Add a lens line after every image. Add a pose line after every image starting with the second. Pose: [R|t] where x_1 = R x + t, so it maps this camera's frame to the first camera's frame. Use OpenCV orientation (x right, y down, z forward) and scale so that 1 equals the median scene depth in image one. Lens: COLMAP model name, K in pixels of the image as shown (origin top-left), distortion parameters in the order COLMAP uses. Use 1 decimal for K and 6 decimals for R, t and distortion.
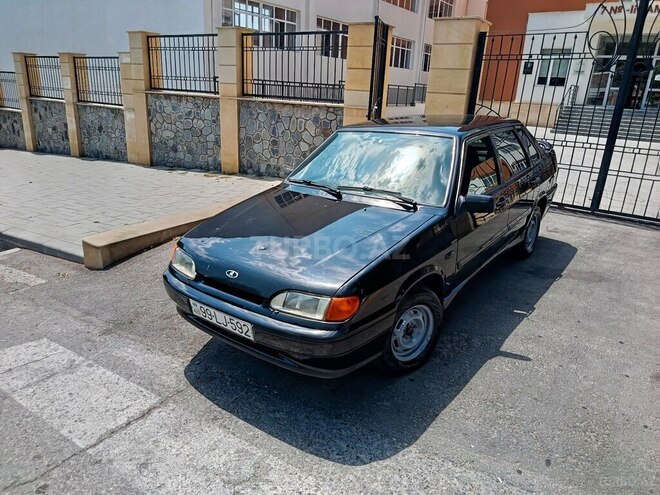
lens RADIAL K [[449.0, 0, 330.0], [0, 449.0, 247.5], [0, 0, 1]] dist [0.001050, 0.003281]
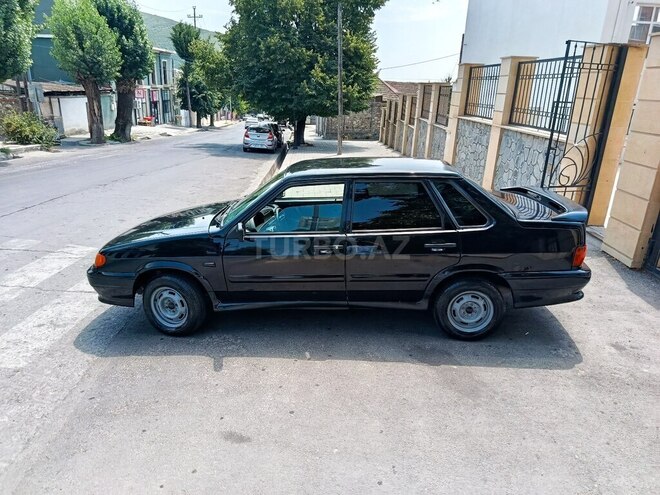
lens RADIAL K [[462.7, 0, 350.4], [0, 462.7, 247.6], [0, 0, 1]] dist [-0.005295, -0.004790]
pose [[0.588249, 0.243635, -0.771107, 1.003401], [-0.276318, 0.956702, 0.091482, -0.170140], [0.760008, 0.159256, 0.630100, 0.325278]]
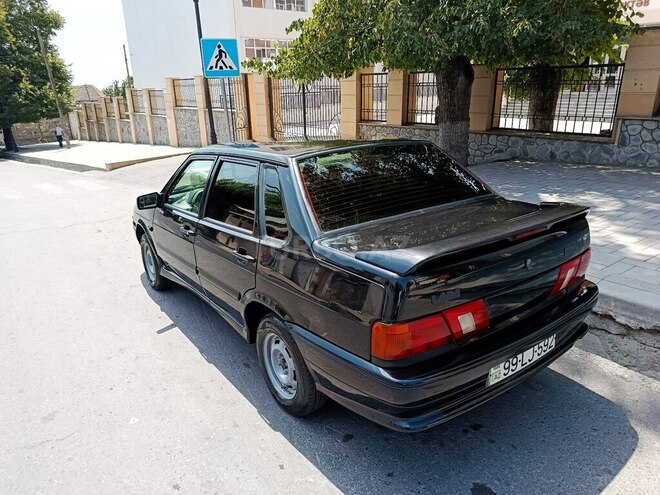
lens RADIAL K [[473.7, 0, 330.0], [0, 473.7, 247.5], [0, 0, 1]] dist [-0.004118, -0.008832]
pose [[0.955463, 0.034249, -0.293116, 2.154549], [-0.037096, 0.999303, -0.004156, 0.593505], [0.292769, 0.014844, 0.956068, -1.857494]]
